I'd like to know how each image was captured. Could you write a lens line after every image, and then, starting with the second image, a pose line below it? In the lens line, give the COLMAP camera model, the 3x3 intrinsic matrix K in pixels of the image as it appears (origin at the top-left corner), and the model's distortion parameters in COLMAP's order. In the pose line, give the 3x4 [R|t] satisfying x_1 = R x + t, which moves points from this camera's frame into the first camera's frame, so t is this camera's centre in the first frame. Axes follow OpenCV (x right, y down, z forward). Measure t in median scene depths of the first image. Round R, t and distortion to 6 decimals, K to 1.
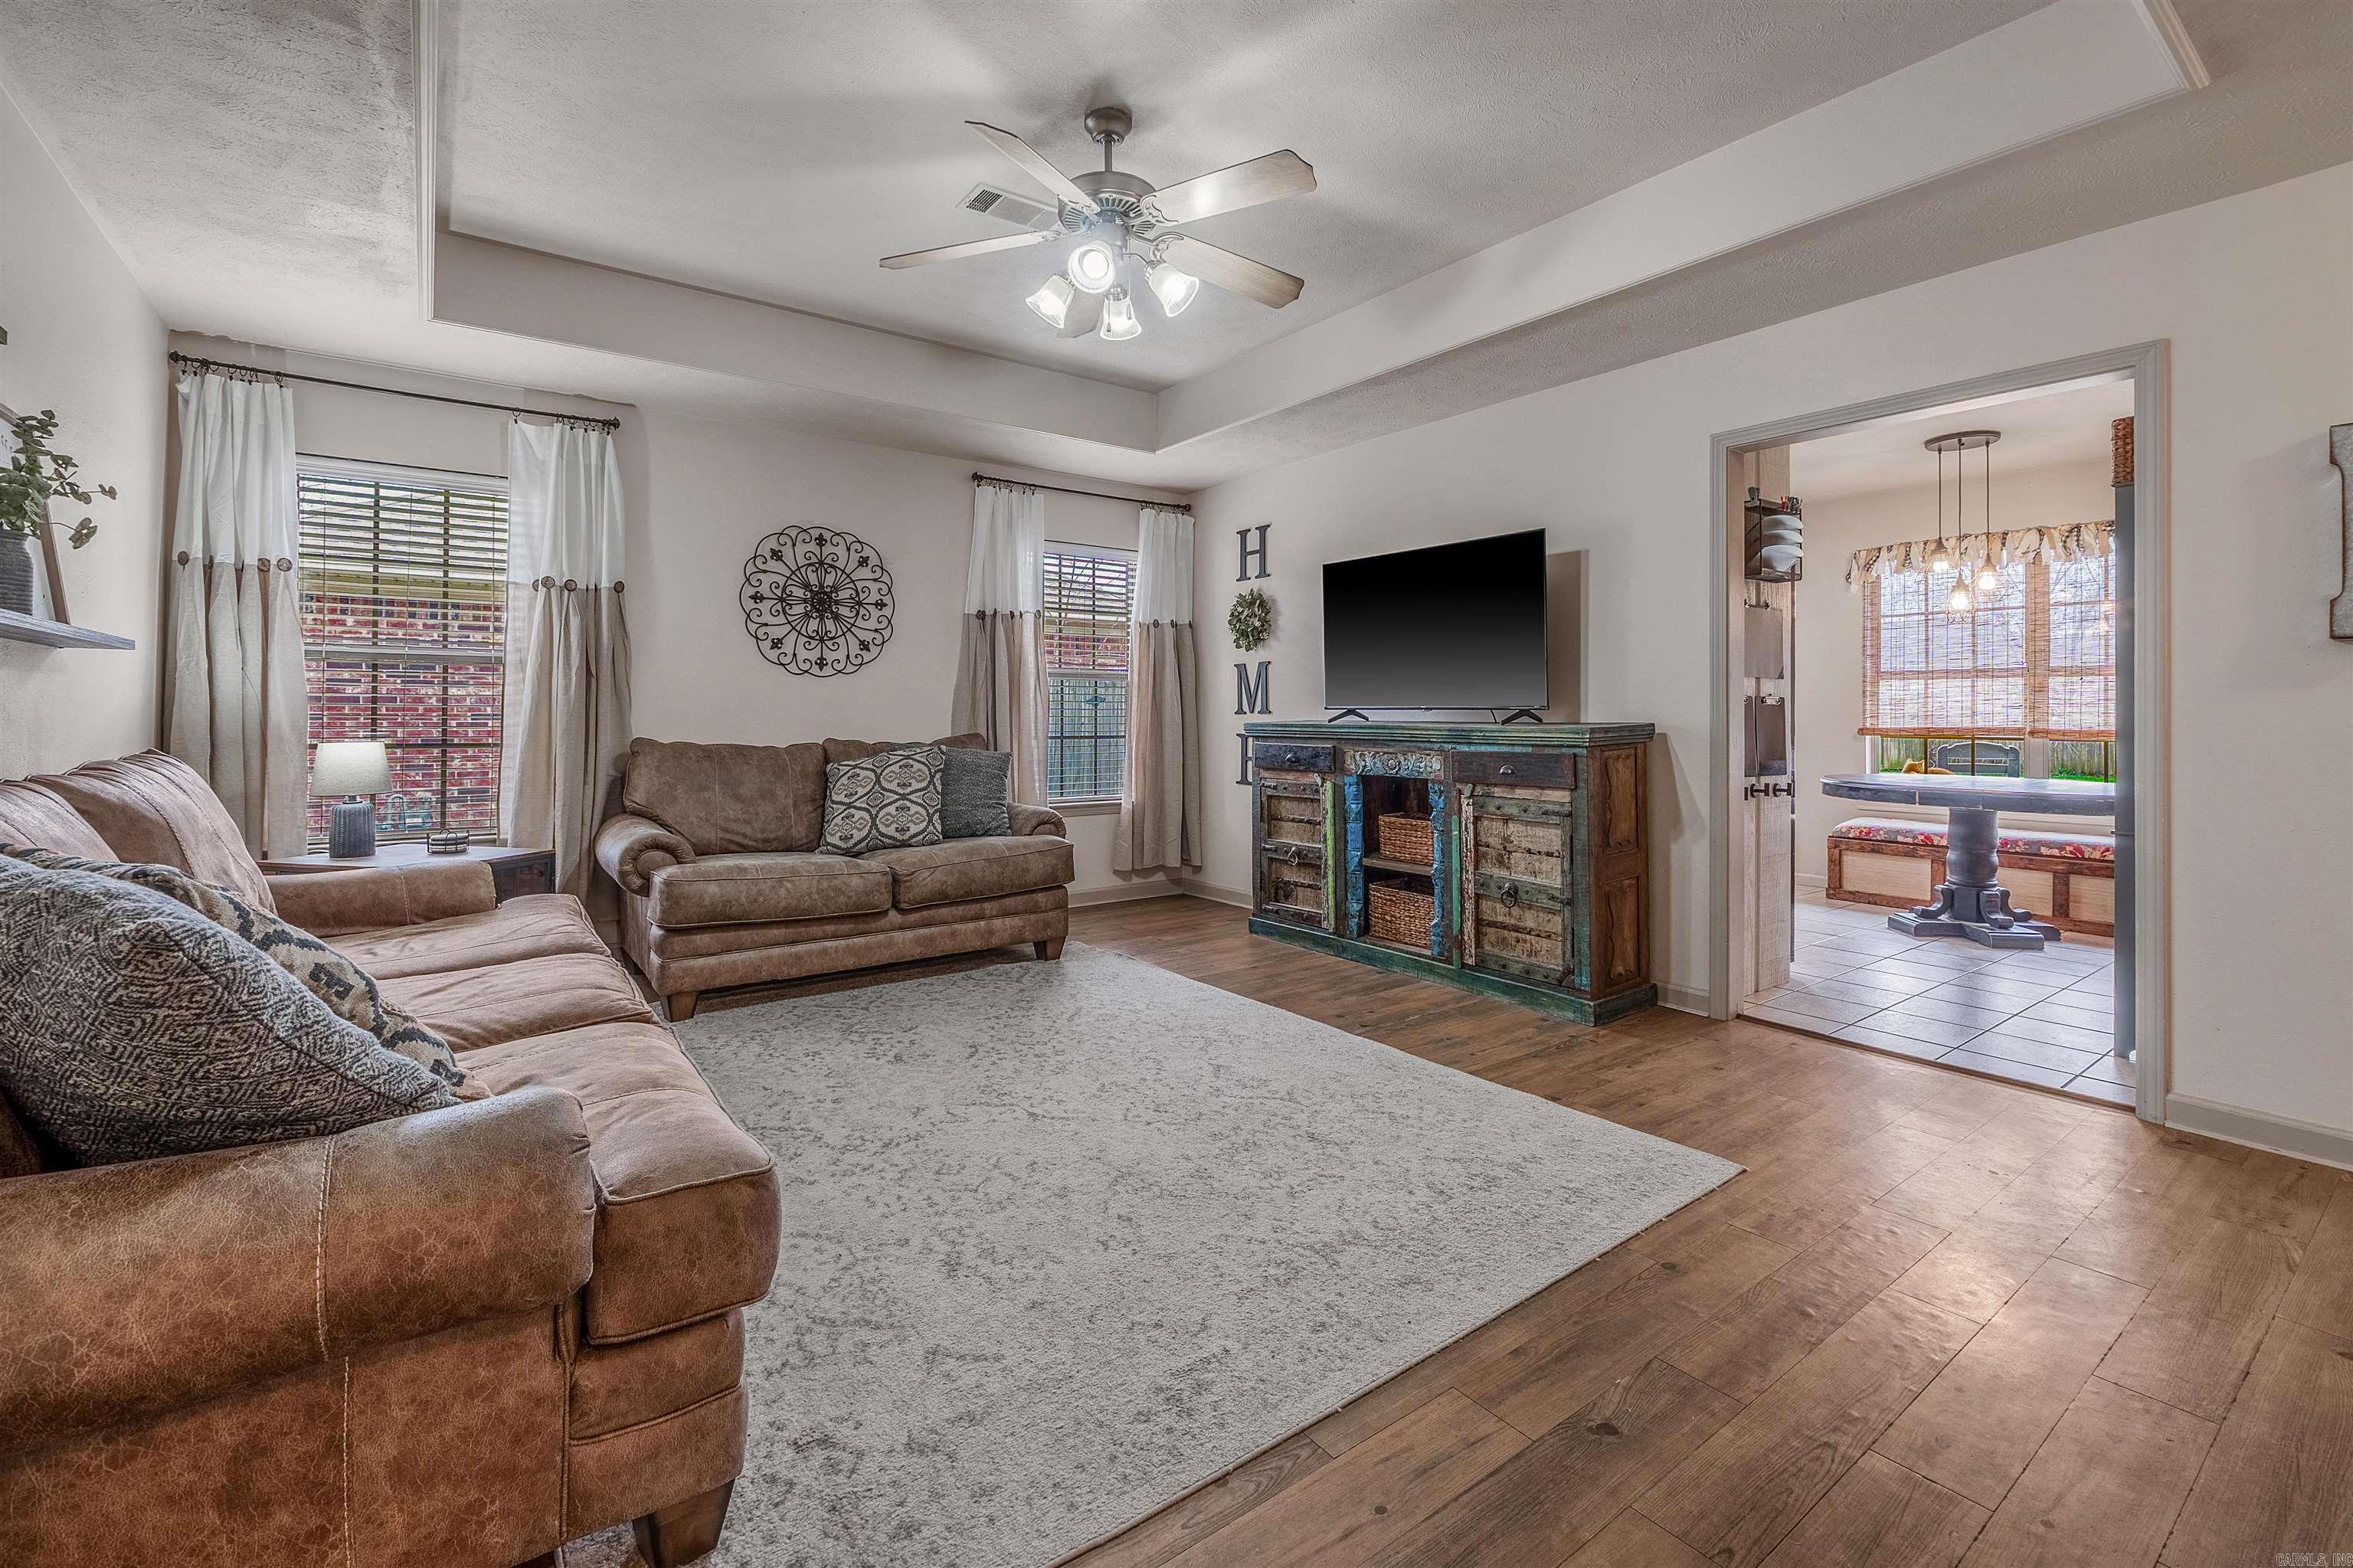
lens RADIAL K [[1009.3, 0, 1165.9], [0, 1009.3, 728.8], [0, 0, 1]] dist [-0.007900, -0.000428]
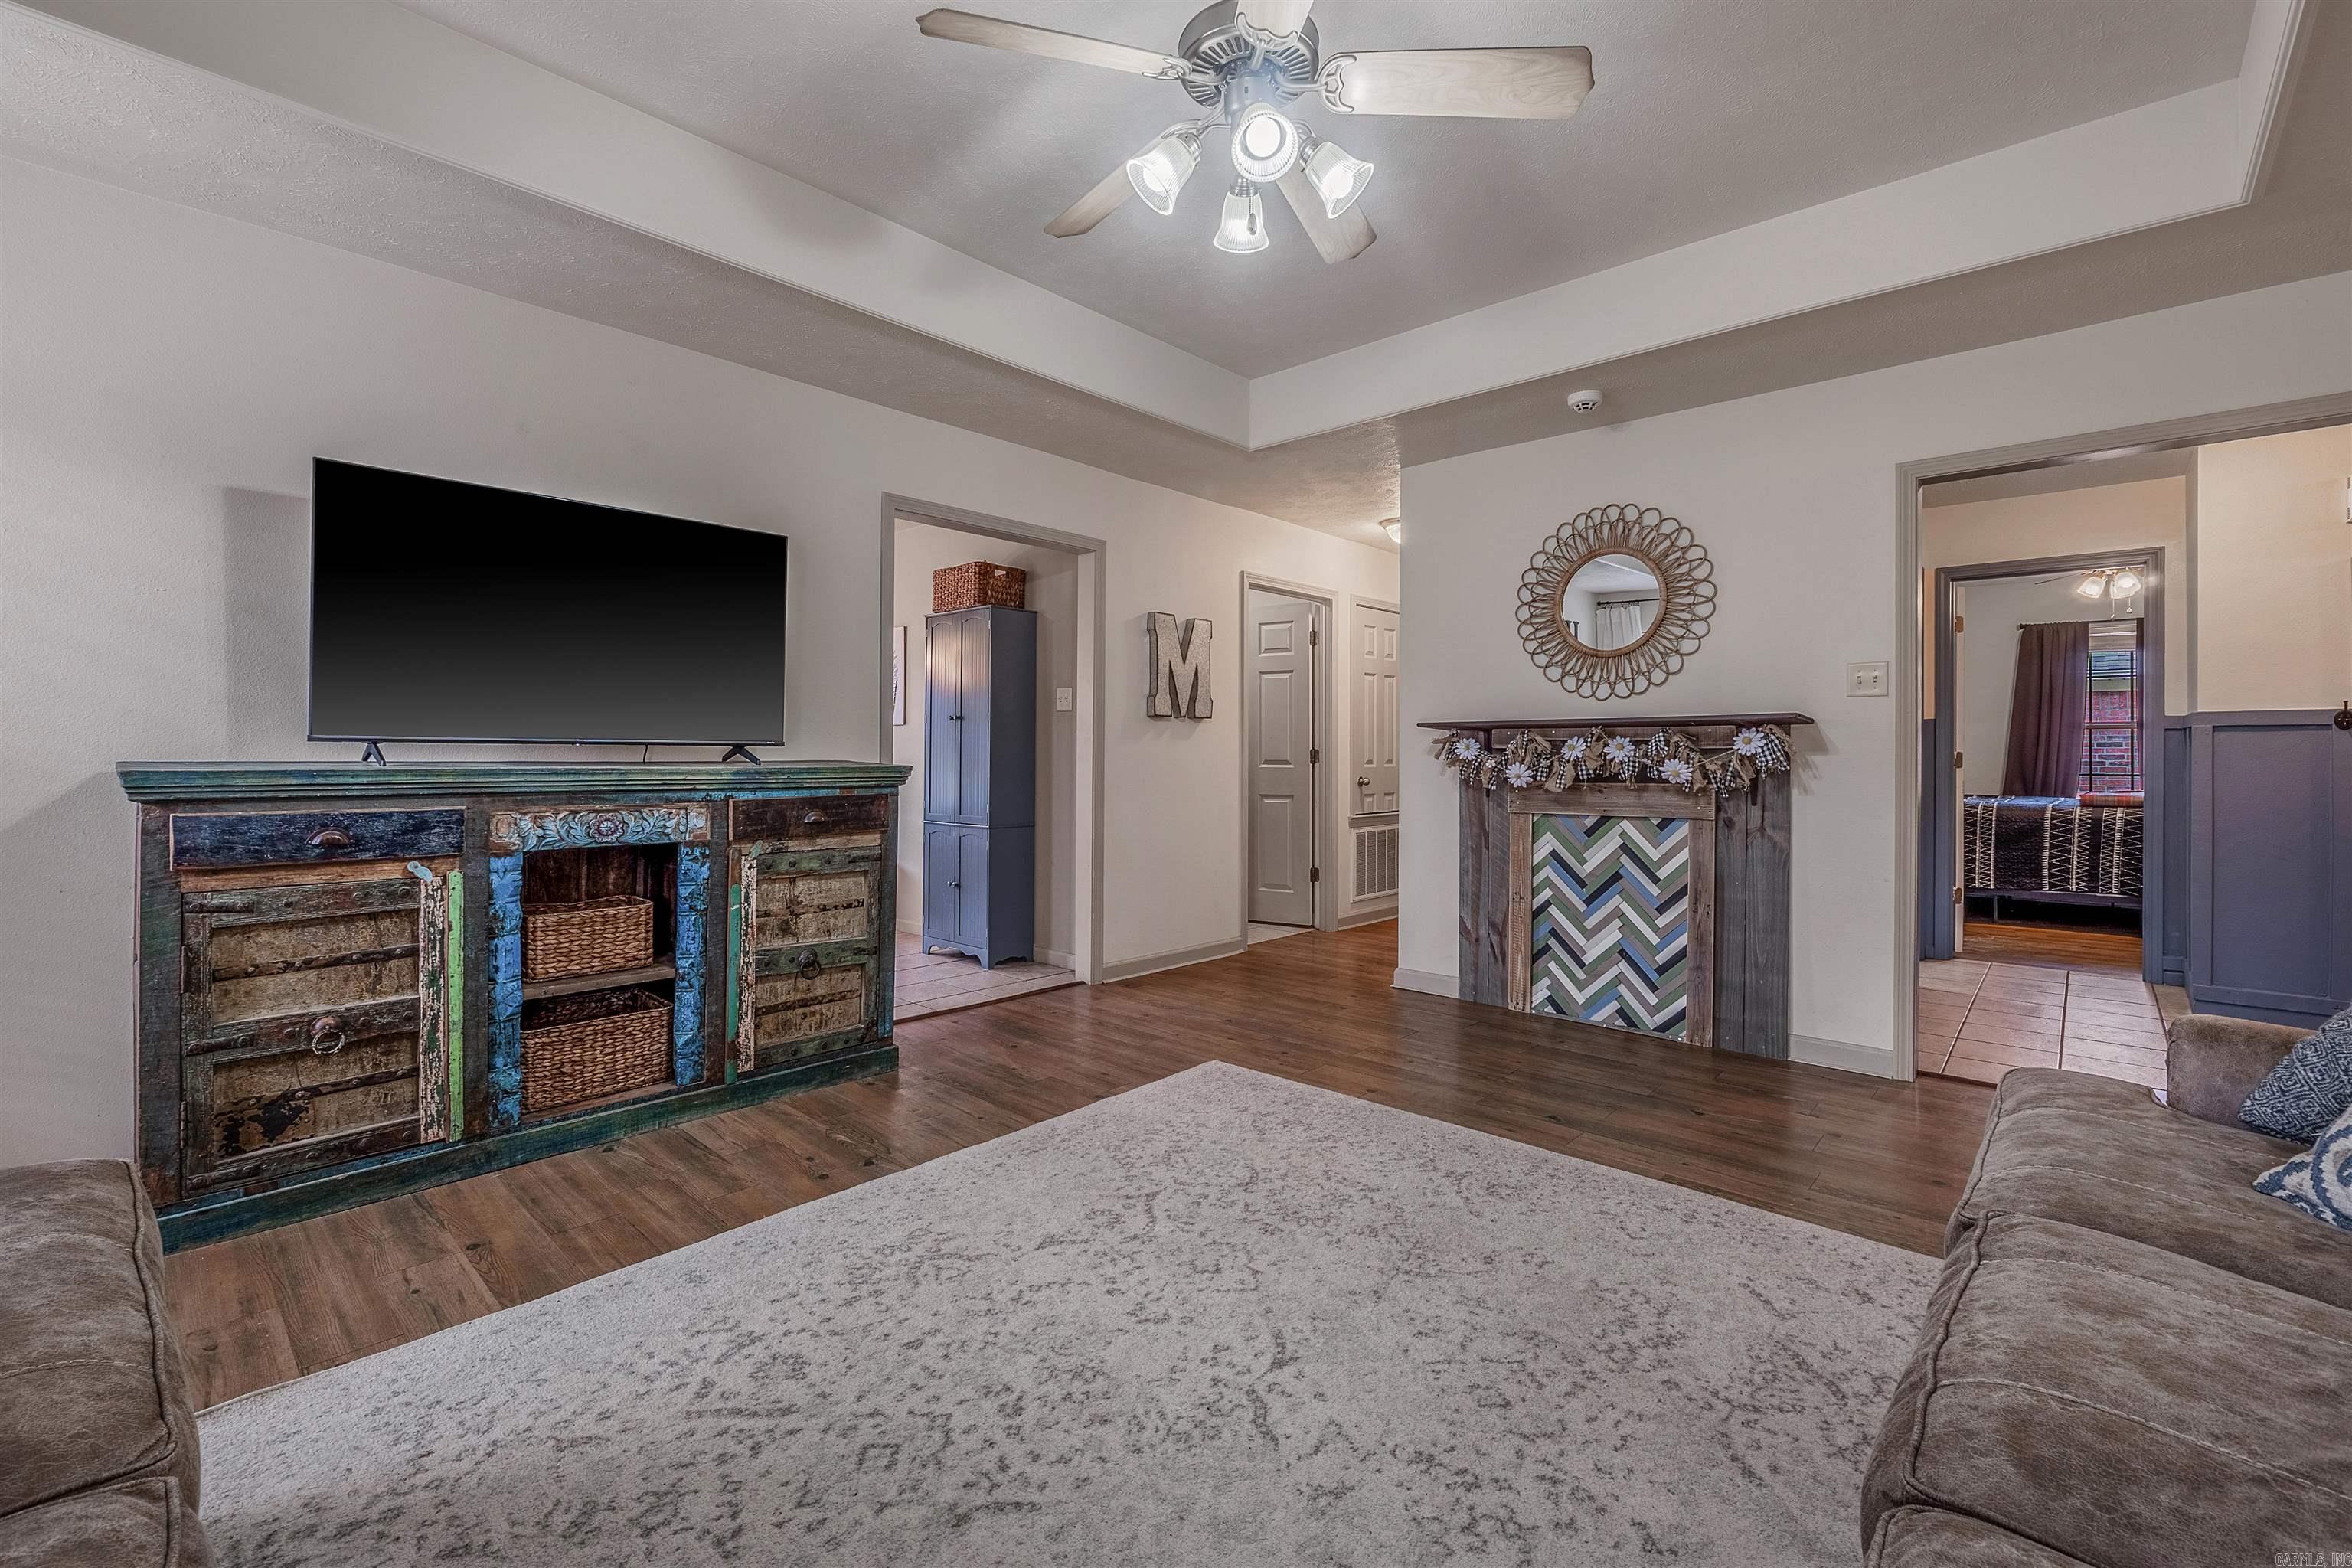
lens RADIAL K [[1008.9, 0, 1165.4], [0, 1008.9, 728.8], [0, 0, 1]] dist [-0.007900, -0.000428]
pose [[-0.193953, 0.020437, 0.980798, -0.582345], [0.008520, 0.999780, -0.019147, -0.016528], [-0.980974, 0.004643, -0.194084, 0.902045]]
